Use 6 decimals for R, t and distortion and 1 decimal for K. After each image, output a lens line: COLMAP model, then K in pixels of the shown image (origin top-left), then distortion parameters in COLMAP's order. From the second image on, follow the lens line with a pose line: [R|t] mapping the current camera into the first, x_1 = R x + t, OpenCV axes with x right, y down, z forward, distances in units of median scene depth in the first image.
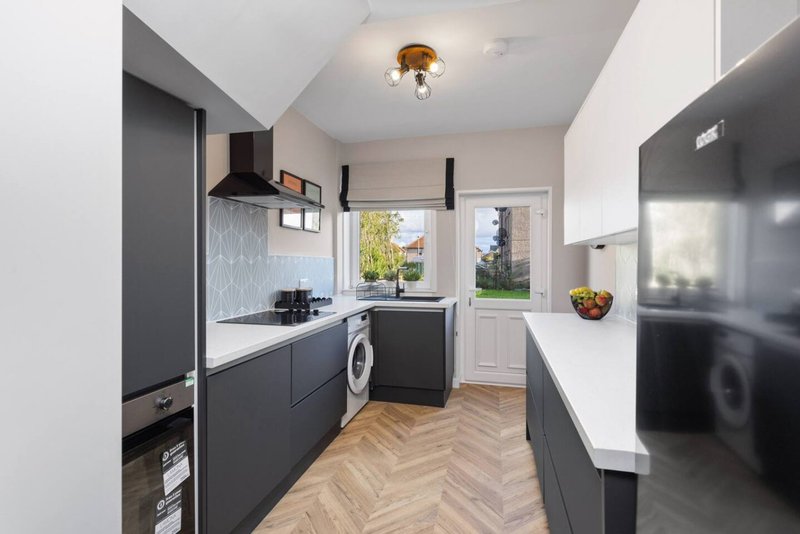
lens RADIAL K [[382.7, 0, 401.4], [0, 382.7, 266.9], [0, 0, 1]] dist [-0.002295, 0.002217]
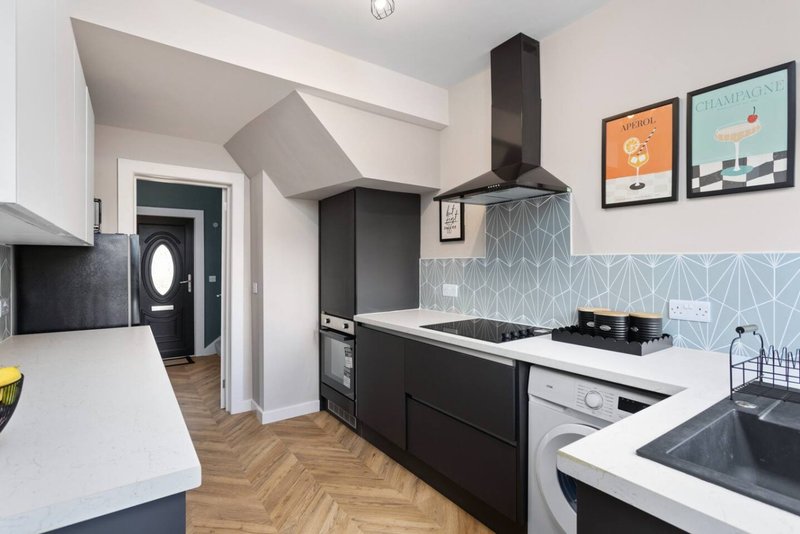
lens RADIAL K [[382.7, 0, 401.4], [0, 382.7, 266.4], [0, 0, 1]] dist [-0.002295, 0.002217]
pose [[-0.651384, 0.009461, -0.758690, 0.470932], [-0.006091, 0.999825, 0.017698, -0.024136], [0.758724, 0.016149, -0.651212, 1.418229]]
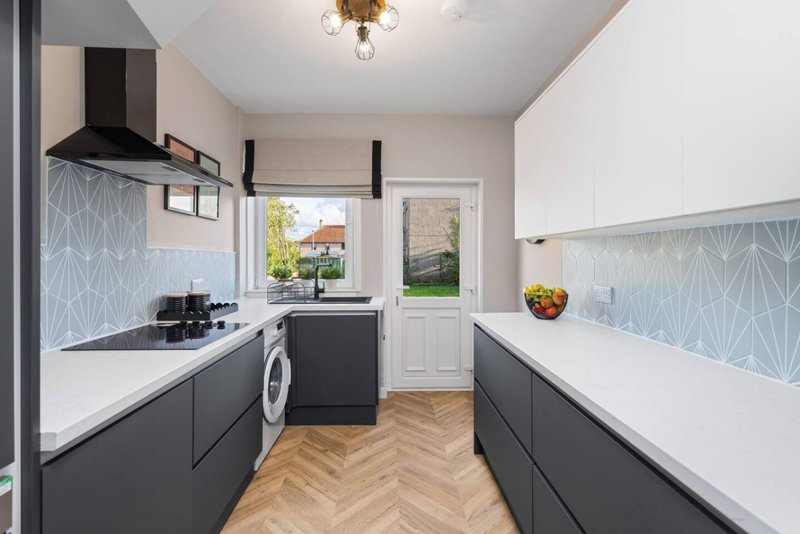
lens RADIAL K [[382.7, 0, 401.3], [0, 382.7, 259.2], [0, 0, 1]] dist [-0.002295, 0.002217]
pose [[0.960938, -0.001503, 0.276761, -0.093561], [0.003478, 0.999972, -0.006645, -0.003429], [-0.276743, 0.007348, 0.960916, 0.186474]]
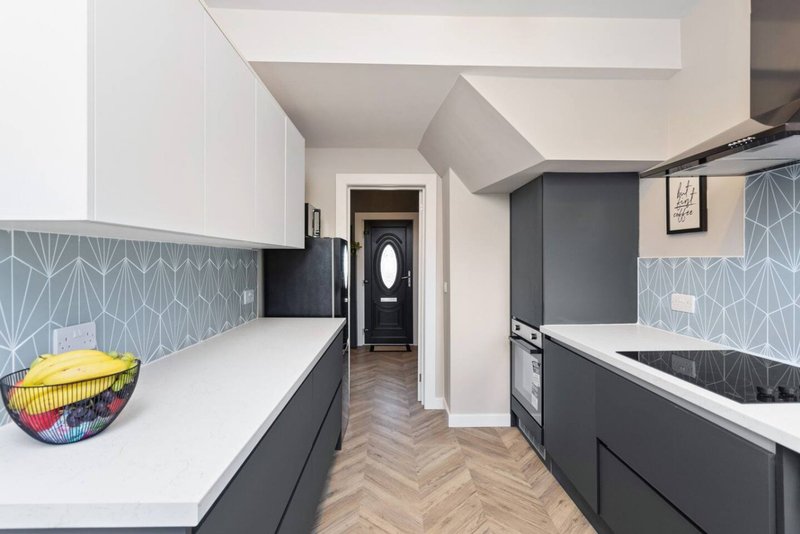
lens RADIAL K [[382.7, 0, 401.0], [0, 382.7, 260.9], [0, 0, 1]] dist [-0.002295, 0.002217]
pose [[-0.964734, 0.004924, -0.263180, 0.291665], [0.000478, 0.999856, 0.016953, -0.034996], [0.263225, 0.016229, -0.964598, 1.400660]]
